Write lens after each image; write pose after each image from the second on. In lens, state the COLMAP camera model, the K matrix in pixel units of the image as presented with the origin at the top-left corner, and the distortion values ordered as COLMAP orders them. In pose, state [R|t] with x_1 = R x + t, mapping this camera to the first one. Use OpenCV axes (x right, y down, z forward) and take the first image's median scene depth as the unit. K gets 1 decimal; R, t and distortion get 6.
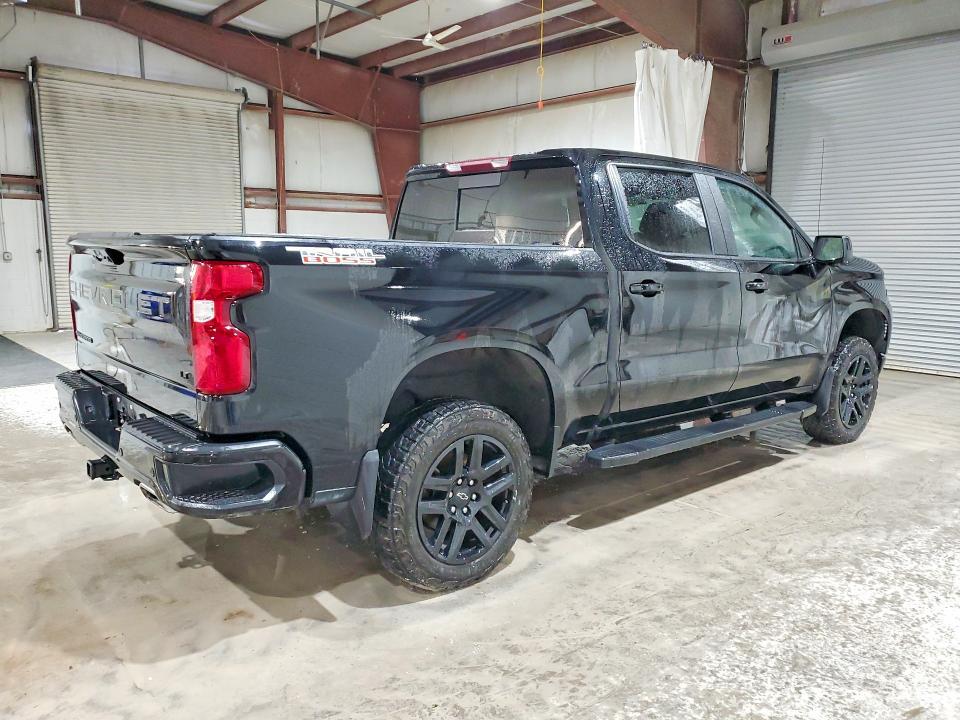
lens RADIAL K [[765.2, 0, 478.3], [0, 765.2, 358.4], [0, 0, 1]] dist [0.002839, 0.016308]
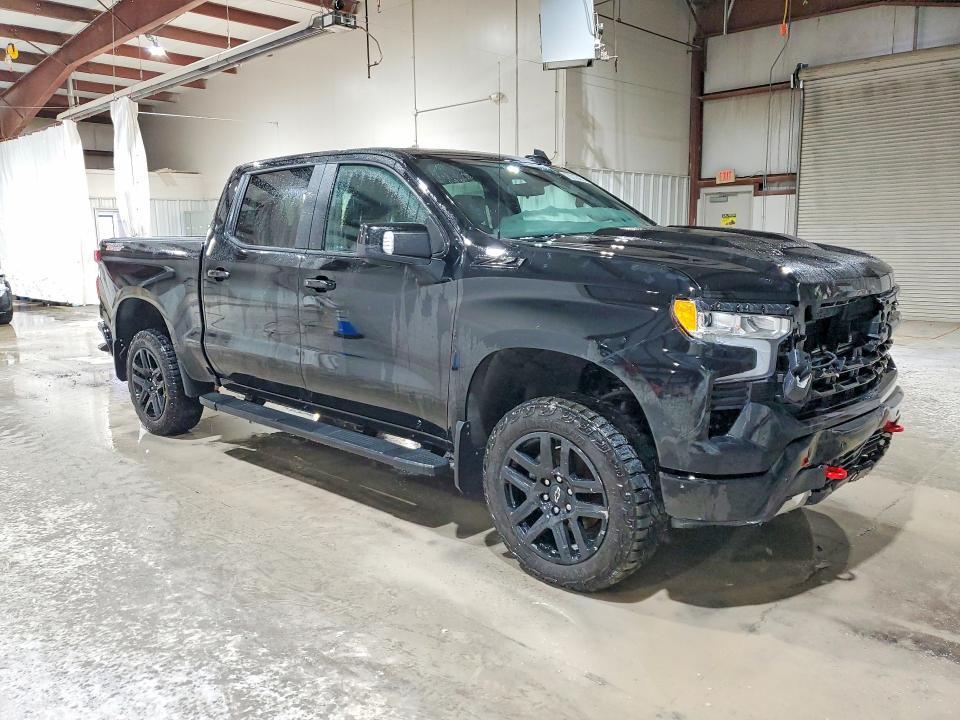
lens RADIAL K [[765.2, 0, 475.5], [0, 765.2, 362.4], [0, 0, 1]] dist [0.002839, 0.016308]
pose [[0.085330, 0.155797, -0.984097, 1.220721], [-0.125928, 0.981465, 0.144461, -0.152940], [0.988363, 0.111599, 0.103367, 1.043663]]
